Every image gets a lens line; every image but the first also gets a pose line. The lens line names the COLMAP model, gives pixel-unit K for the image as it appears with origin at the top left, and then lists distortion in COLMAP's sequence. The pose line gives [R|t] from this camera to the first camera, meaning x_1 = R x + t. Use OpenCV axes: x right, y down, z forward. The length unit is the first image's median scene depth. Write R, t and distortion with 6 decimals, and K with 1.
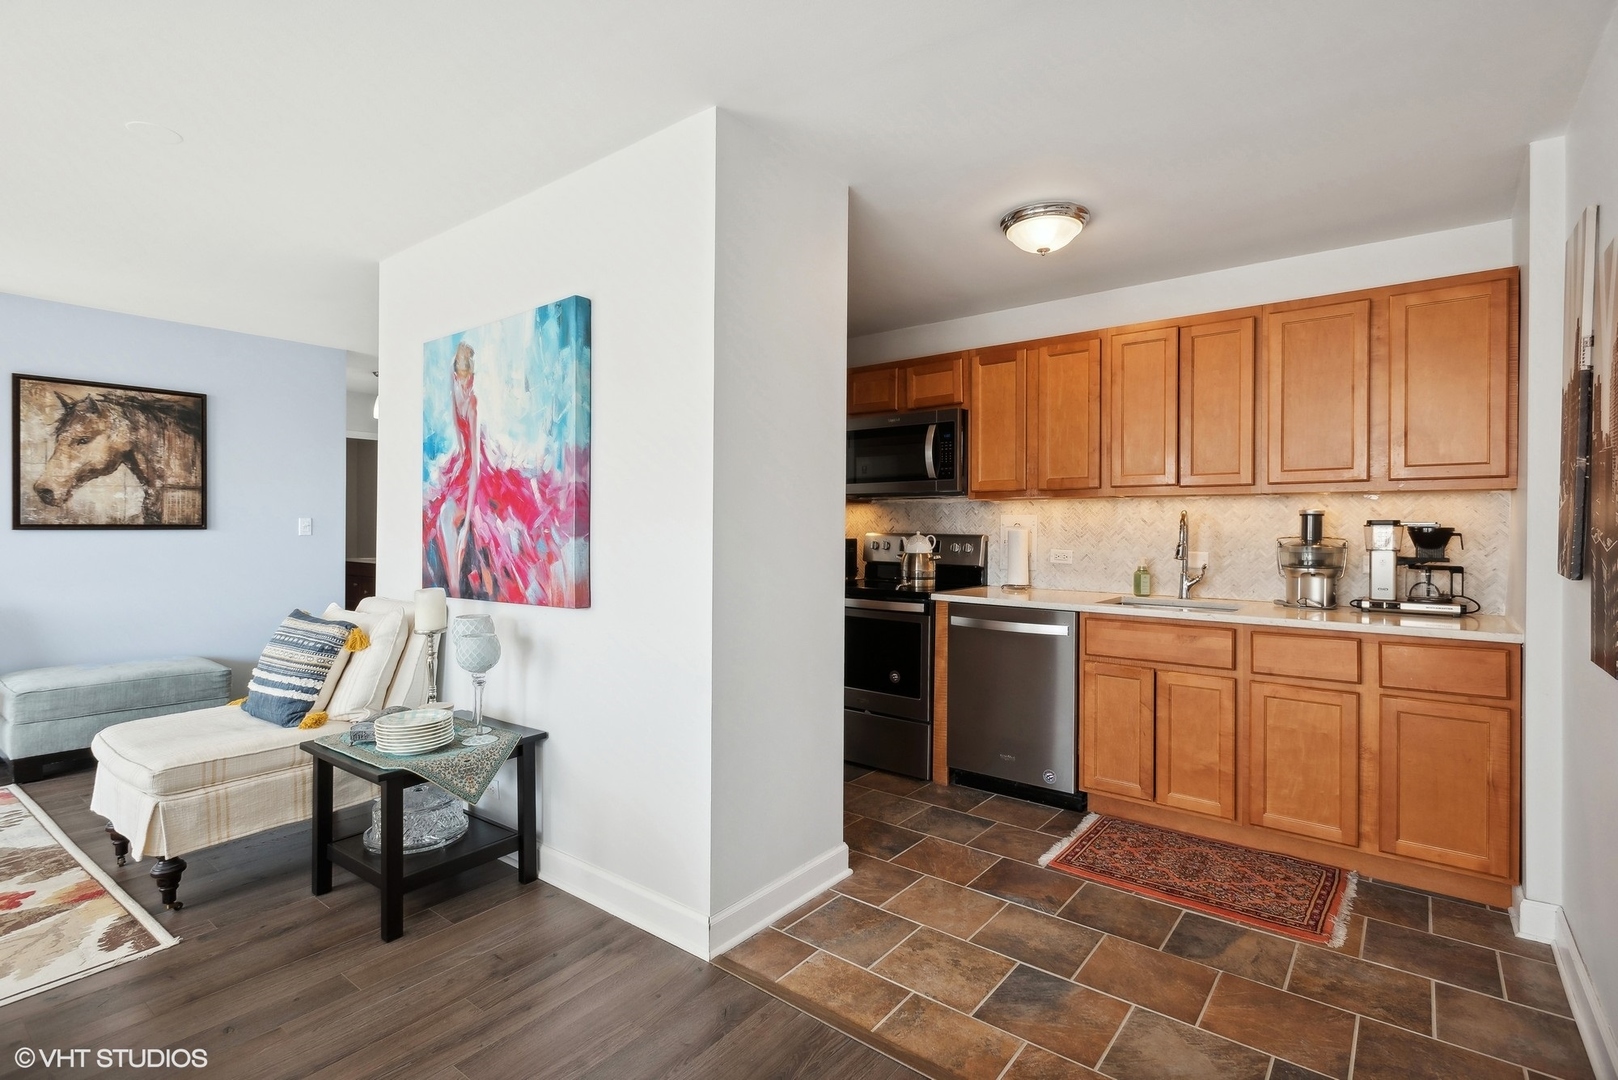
lens RADIAL K [[782.4, 0, 811.3], [0, 782.4, 517.0], [0, 0, 1]] dist [-0.001589, -0.000573]
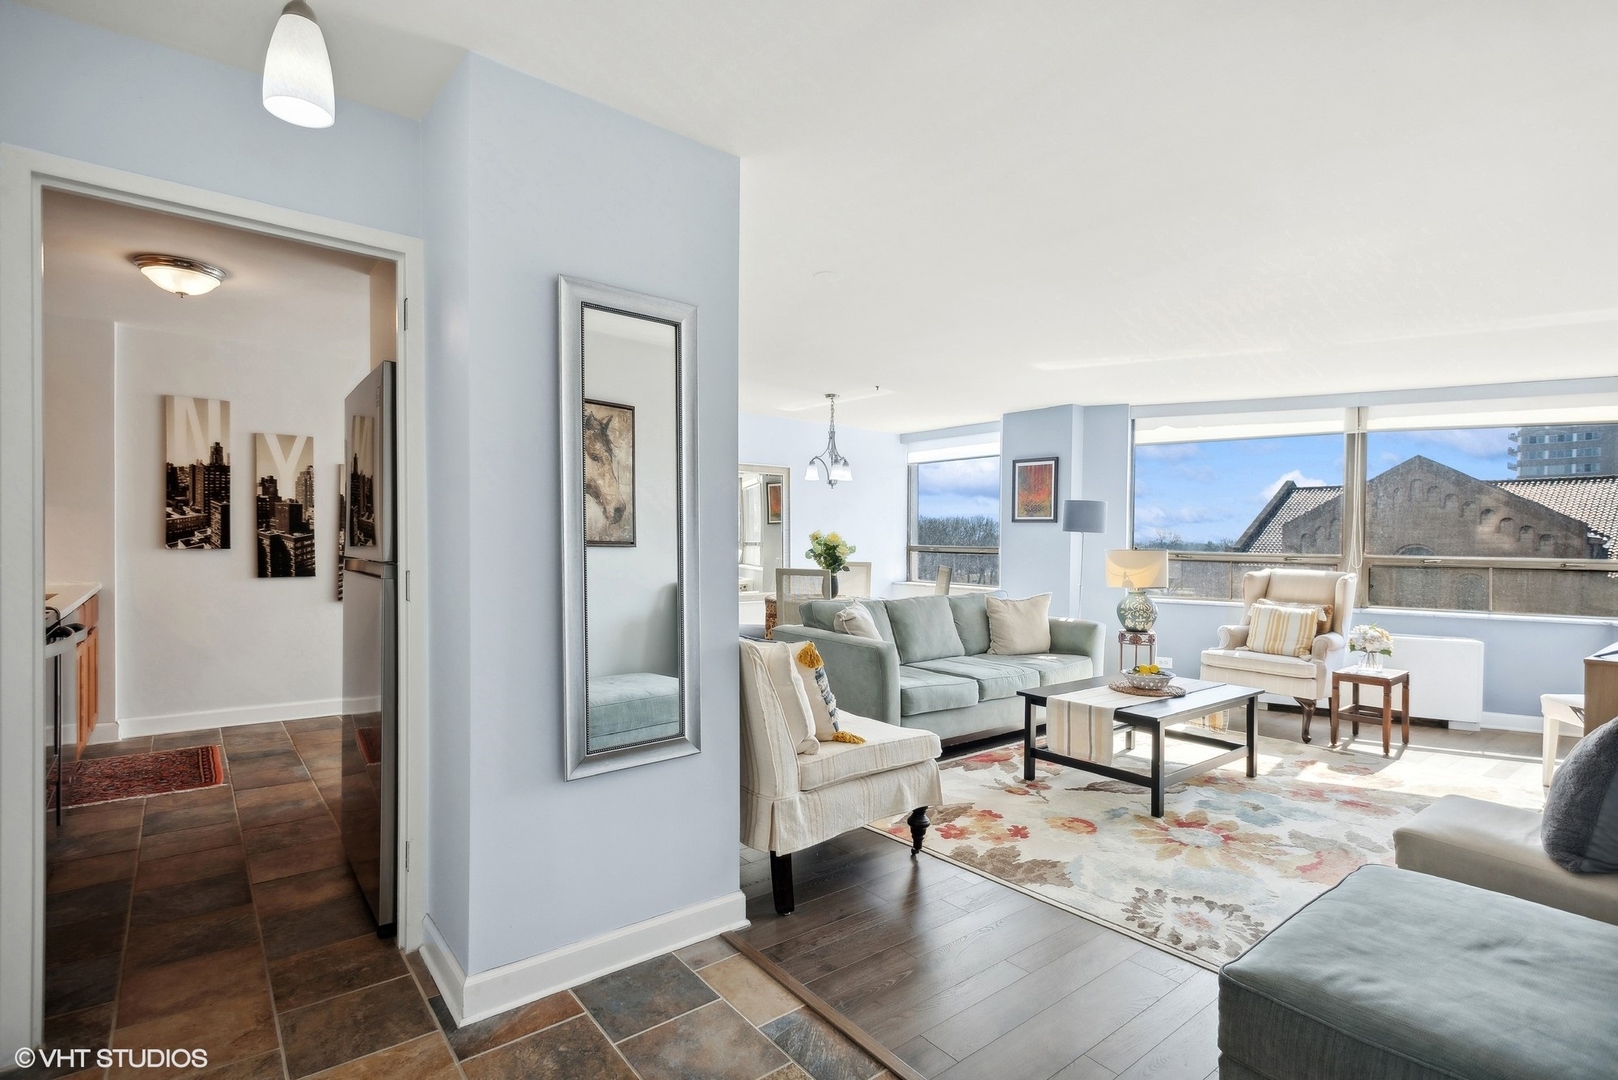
lens RADIAL K [[787.8, 0, 805.9], [0, 787.8, 560.1], [0, 0, 1]] dist [0.013948, -0.000064]
pose [[-0.971057, -0.029793, 0.236983, -0.853793], [-0.027338, 0.999533, 0.013640, 0.016834], [-0.237279, 0.006766, -0.971418, 1.829920]]
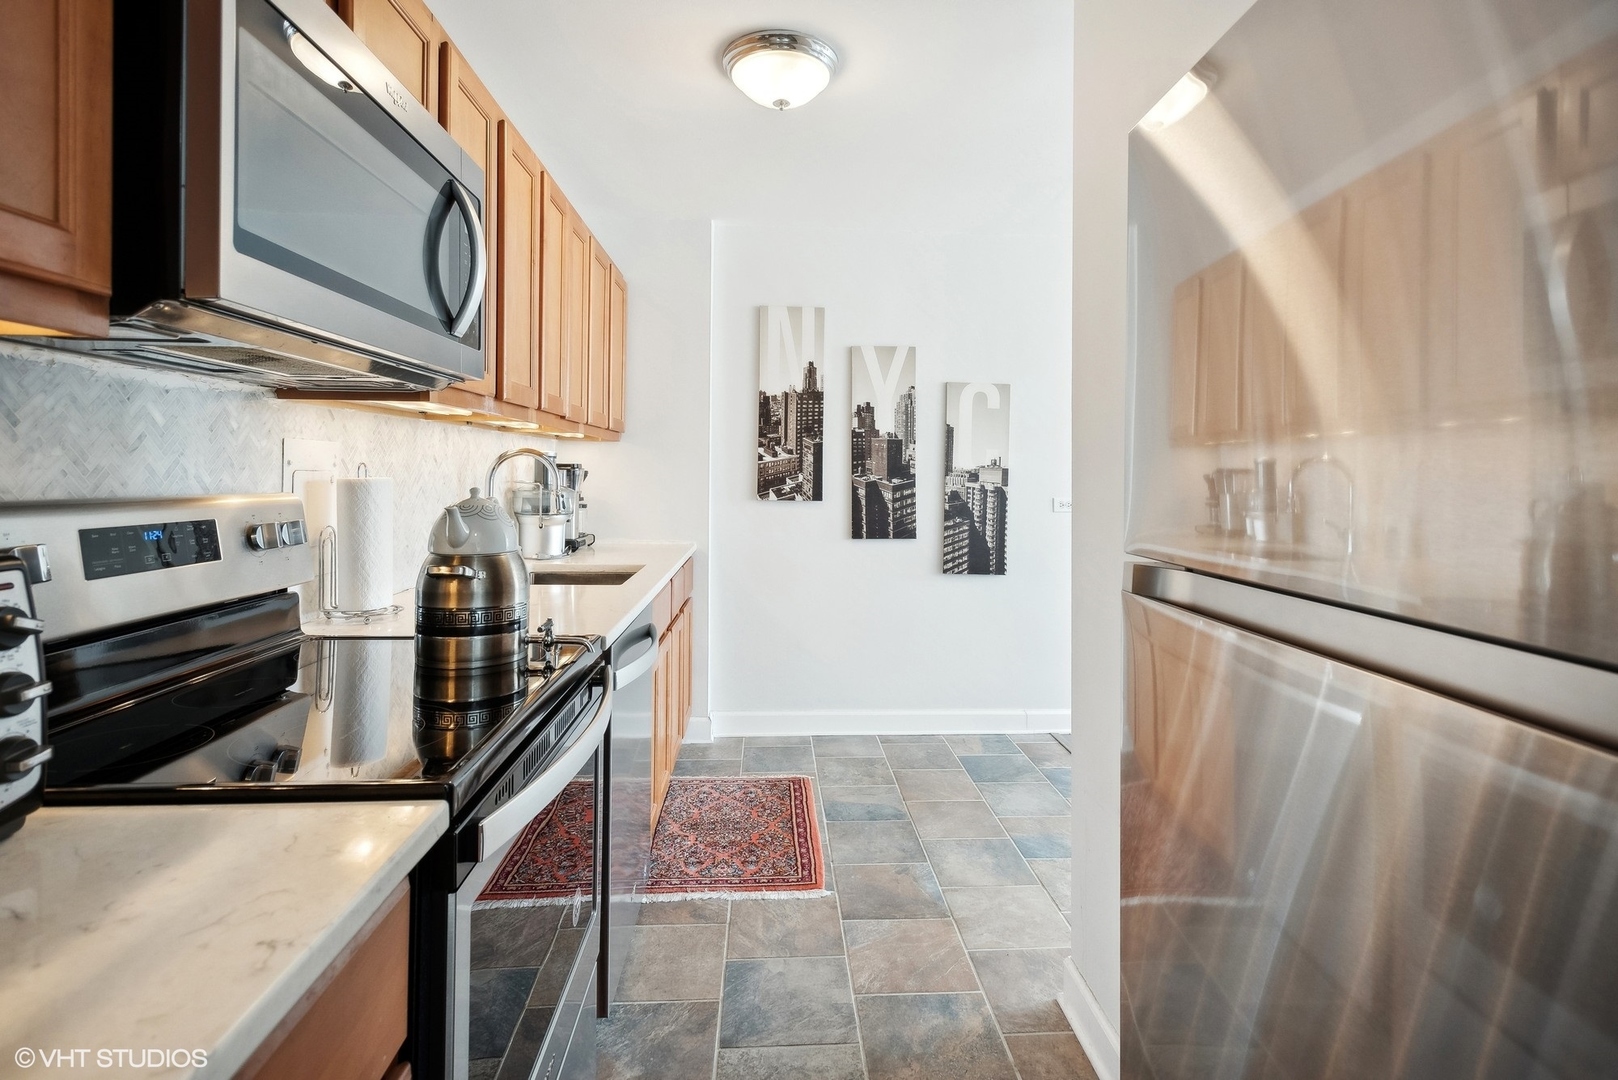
lens RADIAL K [[777.4, 0, 812.2], [0, 777.4, 503.4], [0, 0, 1]] dist [0.002121, -0.000486]
pose [[-0.661096, -0.043288, 0.749052, -0.248221], [-0.025694, 0.999055, 0.035060, 0.010919], [-0.749862, 0.003932, -0.661583, 1.366346]]
